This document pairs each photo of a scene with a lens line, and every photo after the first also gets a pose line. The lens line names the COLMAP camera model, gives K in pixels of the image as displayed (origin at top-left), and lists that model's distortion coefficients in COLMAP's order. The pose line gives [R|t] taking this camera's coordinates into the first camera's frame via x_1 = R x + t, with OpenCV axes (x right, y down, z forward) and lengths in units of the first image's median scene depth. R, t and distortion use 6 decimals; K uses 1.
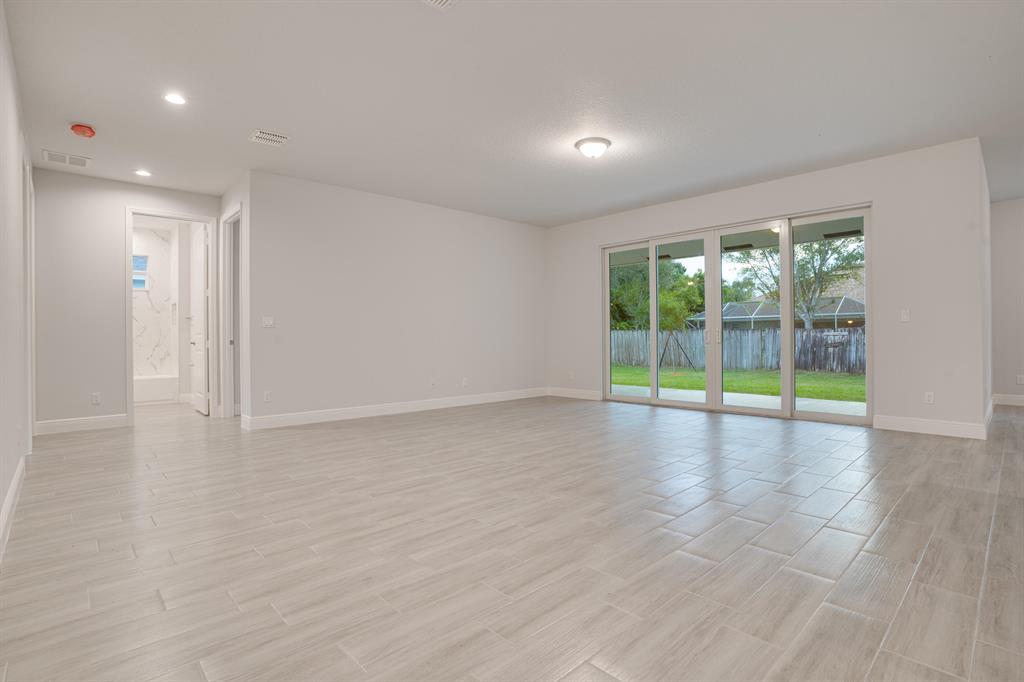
lens RADIAL K [[499.2, 0, 512.8], [0, 499.2, 342.0], [0, 0, 1]] dist [-0.017563, 0.001440]
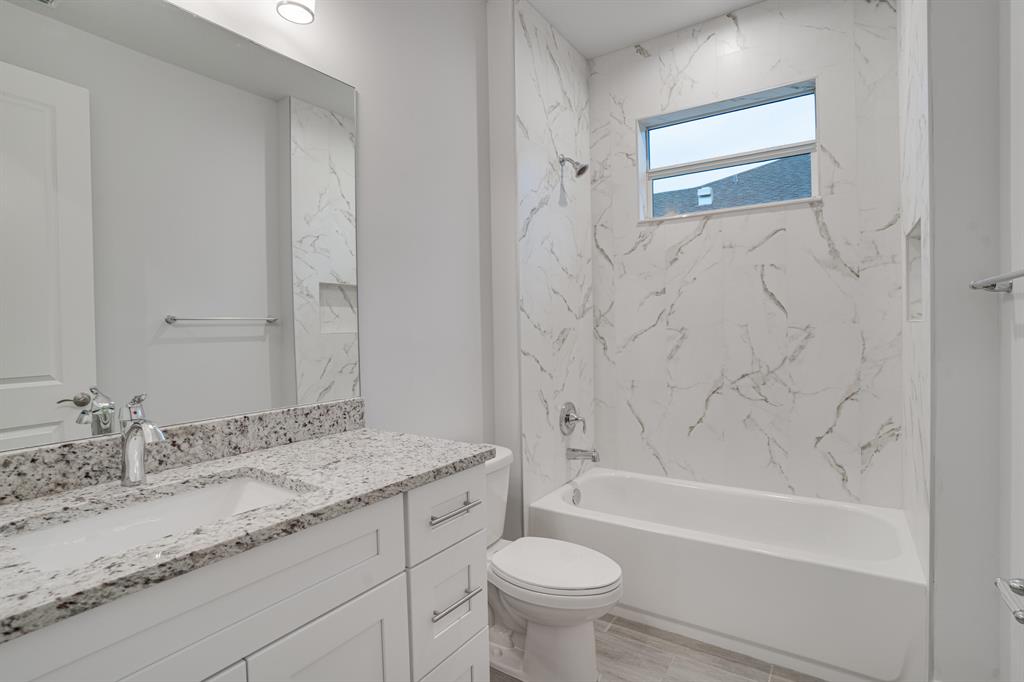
lens RADIAL K [[499.2, 0, 513.5], [0, 499.2, 335.5], [0, 0, 1]] dist [-0.017563, 0.001440]
pose [[0.233222, 0.015560, -0.972299, -0.760723], [0.006822, 0.999821, 0.017636, -0.049562], [0.972400, -0.010746, 0.233074, 1.157227]]
